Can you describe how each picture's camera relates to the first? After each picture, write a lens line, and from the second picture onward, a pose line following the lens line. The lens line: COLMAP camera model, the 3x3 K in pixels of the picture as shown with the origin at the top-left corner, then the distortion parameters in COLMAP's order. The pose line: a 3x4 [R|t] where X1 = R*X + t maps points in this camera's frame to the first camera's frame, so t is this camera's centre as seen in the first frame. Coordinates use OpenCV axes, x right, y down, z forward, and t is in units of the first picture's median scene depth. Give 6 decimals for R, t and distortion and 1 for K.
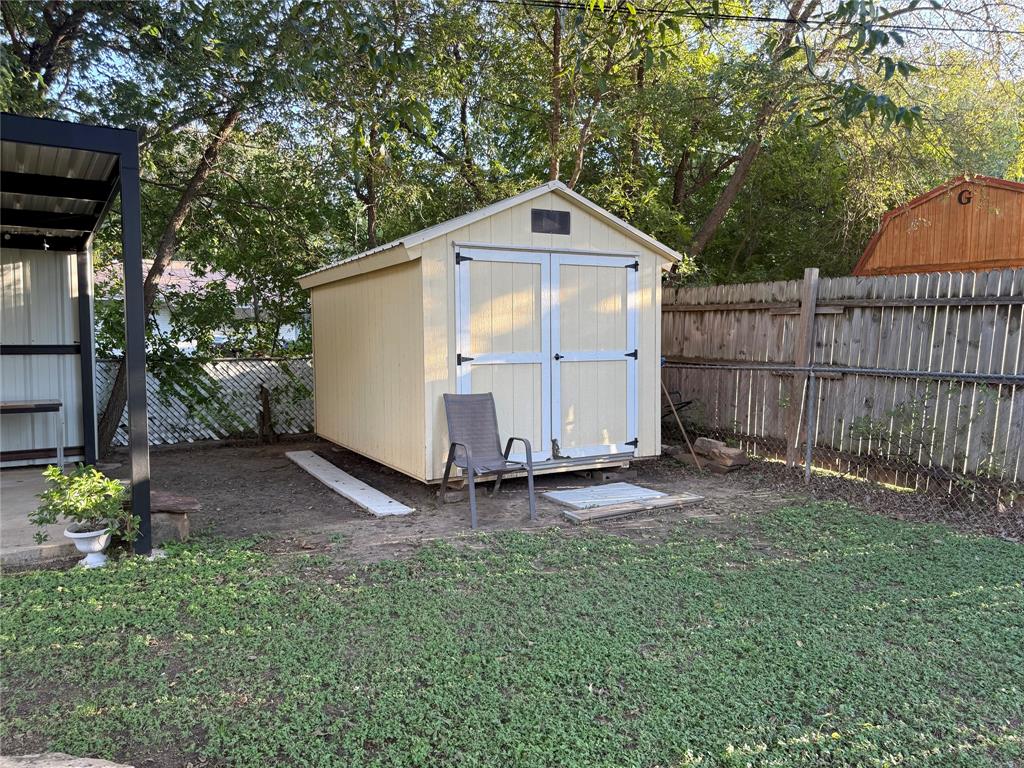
lens RADIAL K [[723.3, 0, 512.0], [0, 723.3, 384.0], [0, 0, 1]] dist [0.072694, -0.104481]
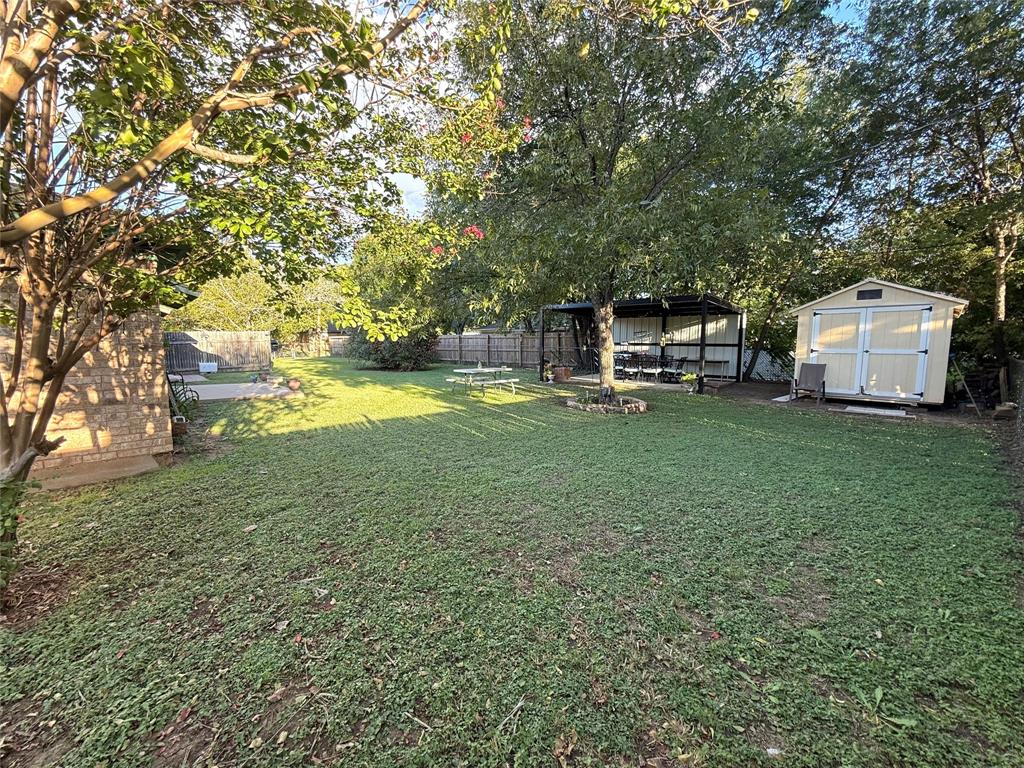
lens RADIAL K [[409.0, 0, 513.8], [0, 409.0, 388.7], [0, 0, 1]] dist [-0.000748, 0.000362]
pose [[0.253411, 0.118540, -0.960068, 0.781923], [-0.060303, 0.992469, 0.106624, 0.007593], [0.965477, 0.030875, 0.258651, -0.337802]]
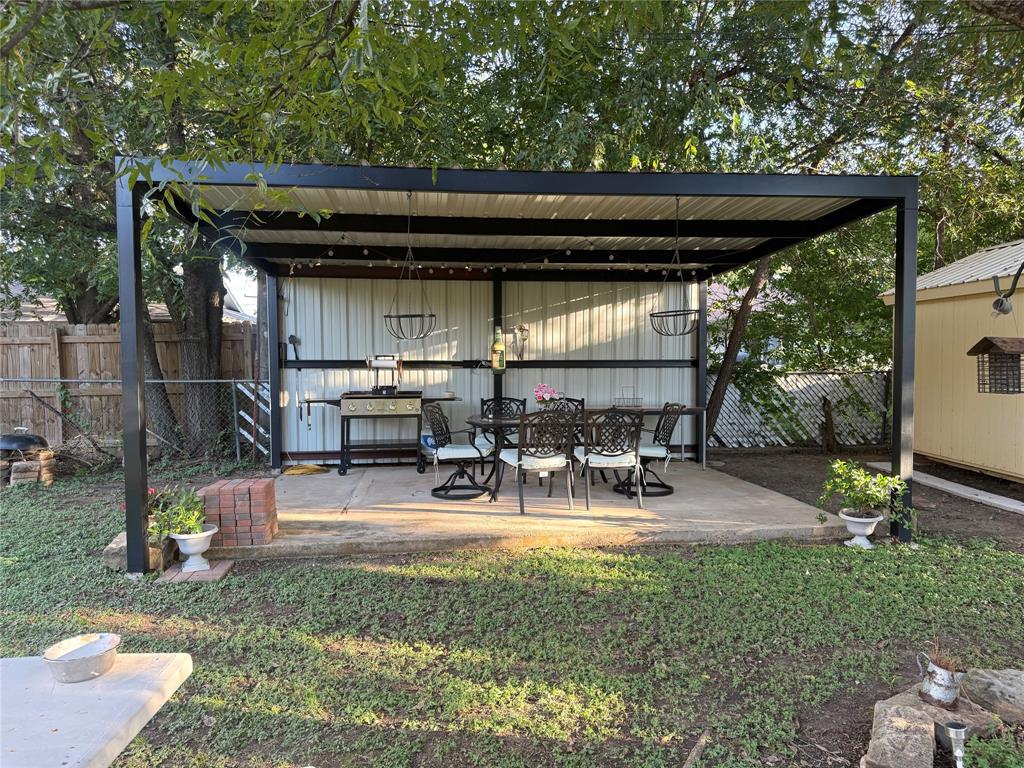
lens RADIAL K [[723.3, 0, 512.0], [0, 723.3, 384.0], [0, 0, 1]] dist [0.072694, -0.104481]
pose [[0.892768, 0.015601, -0.450246, -0.289537], [-0.024842, 0.999584, -0.014621, 0.009774], [0.449831, 0.024238, 0.892785, -0.163678]]
